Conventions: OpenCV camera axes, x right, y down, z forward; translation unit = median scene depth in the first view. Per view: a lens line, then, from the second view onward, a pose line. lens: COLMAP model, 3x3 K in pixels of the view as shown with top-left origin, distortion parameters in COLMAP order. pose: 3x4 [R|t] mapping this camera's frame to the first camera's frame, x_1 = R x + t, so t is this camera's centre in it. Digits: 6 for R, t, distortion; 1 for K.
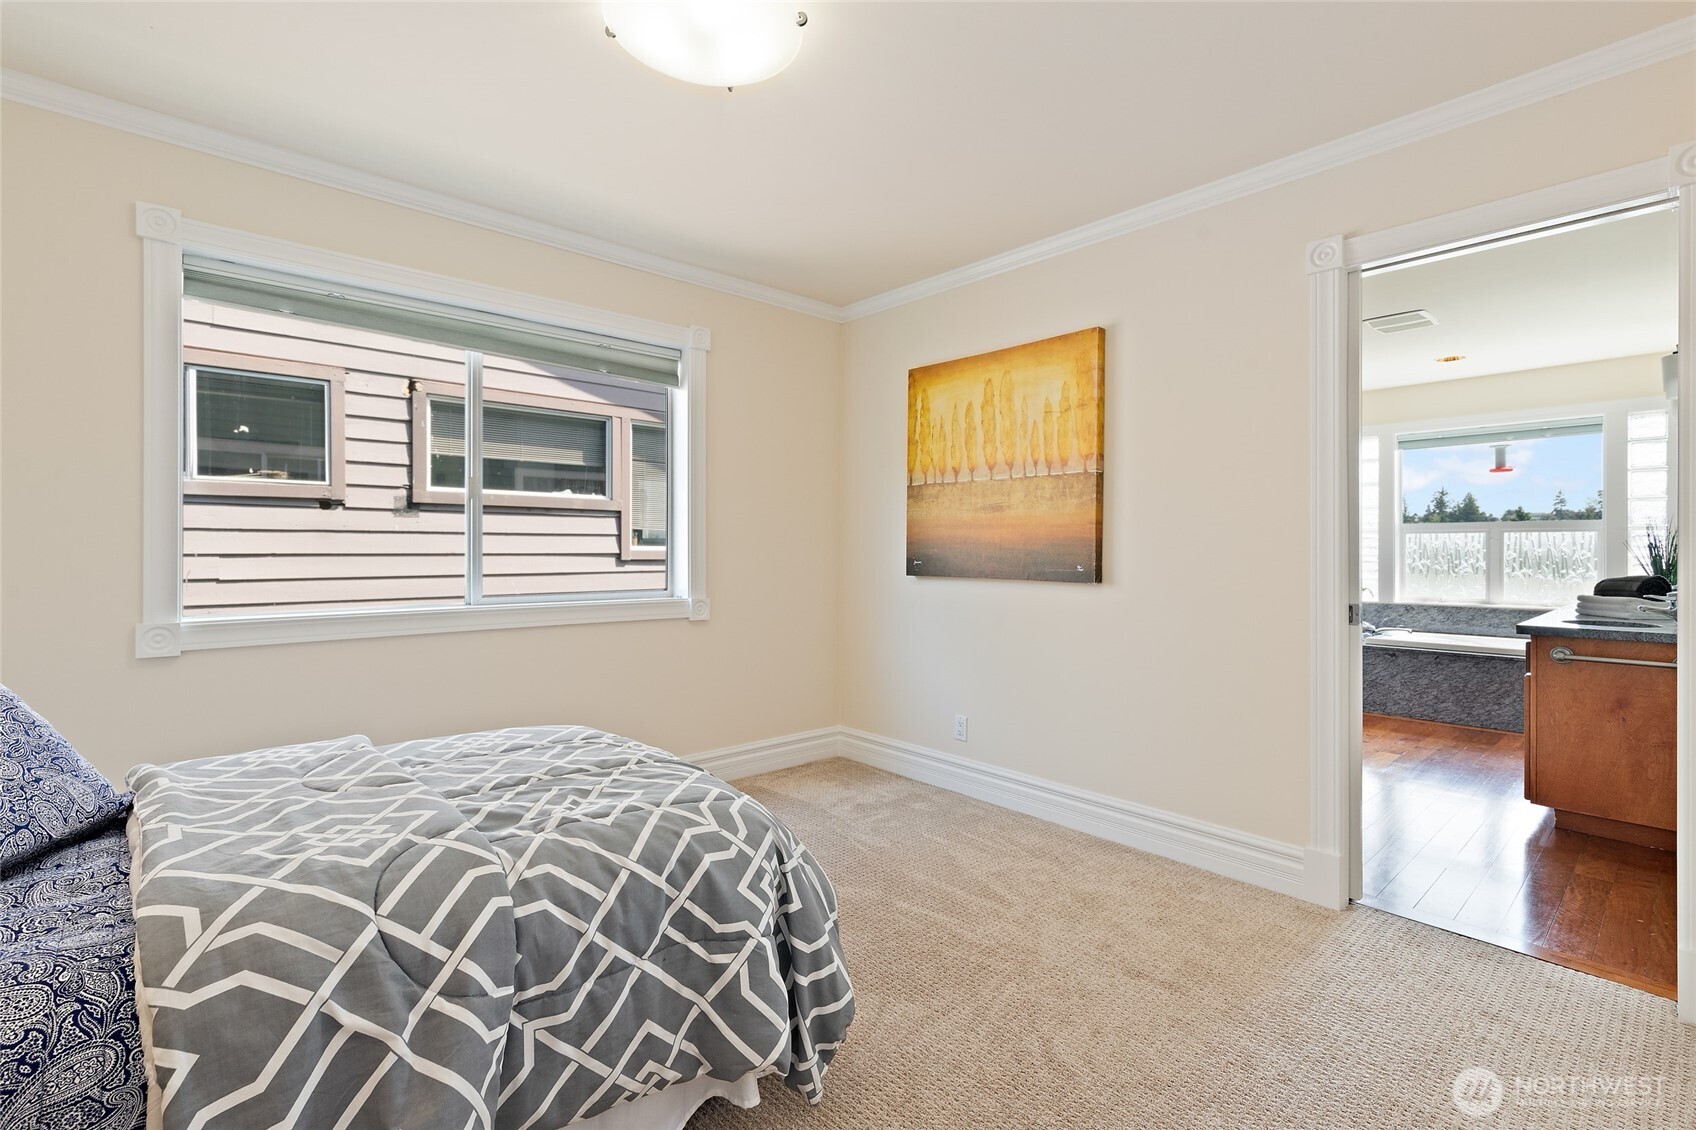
lens RADIAL K [[775.6, 0, 848.0], [0, 775.6, 565.0], [0, 0, 1]] dist [-0.000247, -0.000029]
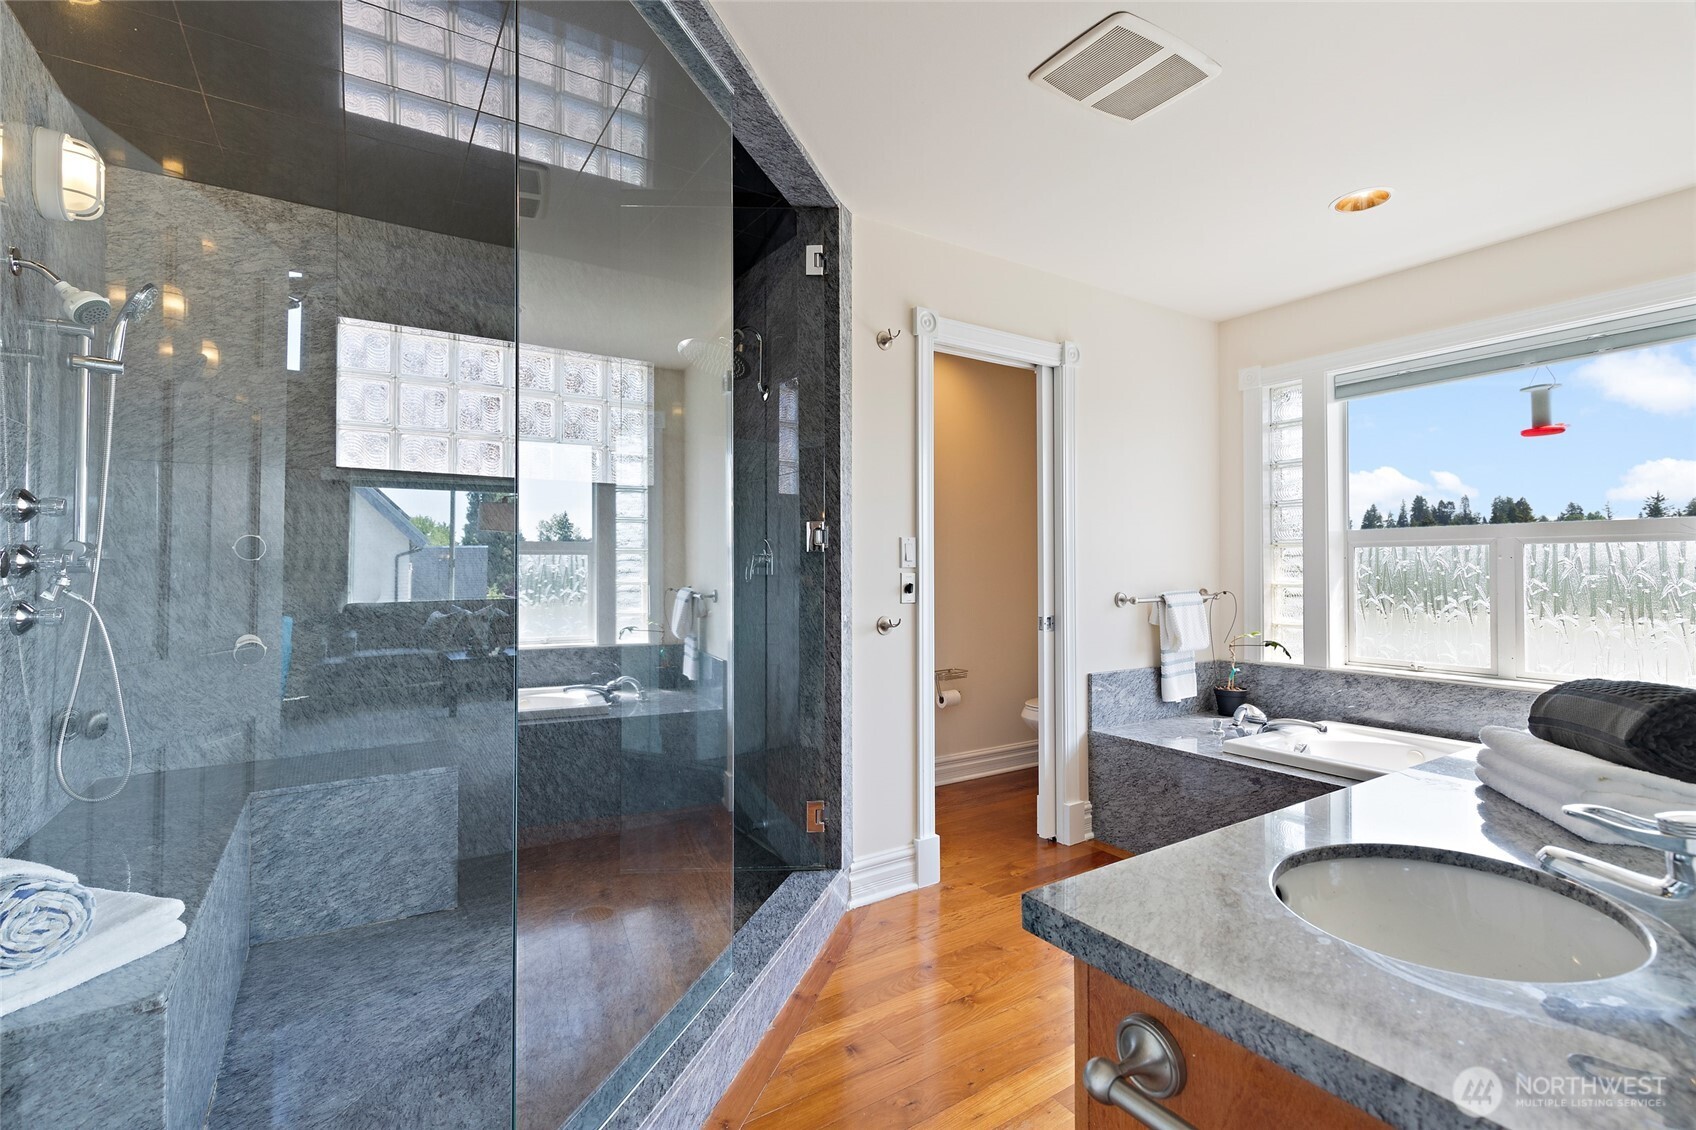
lens RADIAL K [[775.6, 0, 848.0], [0, 775.6, 565.0], [0, 0, 1]] dist [-0.000247, -0.000029]
pose [[0.988215, -0.002203, -0.153055, 0.454924], [-0.000887, 0.999797, -0.020116, -0.015599], [0.153068, 0.020015, 0.988013, 0.392967]]
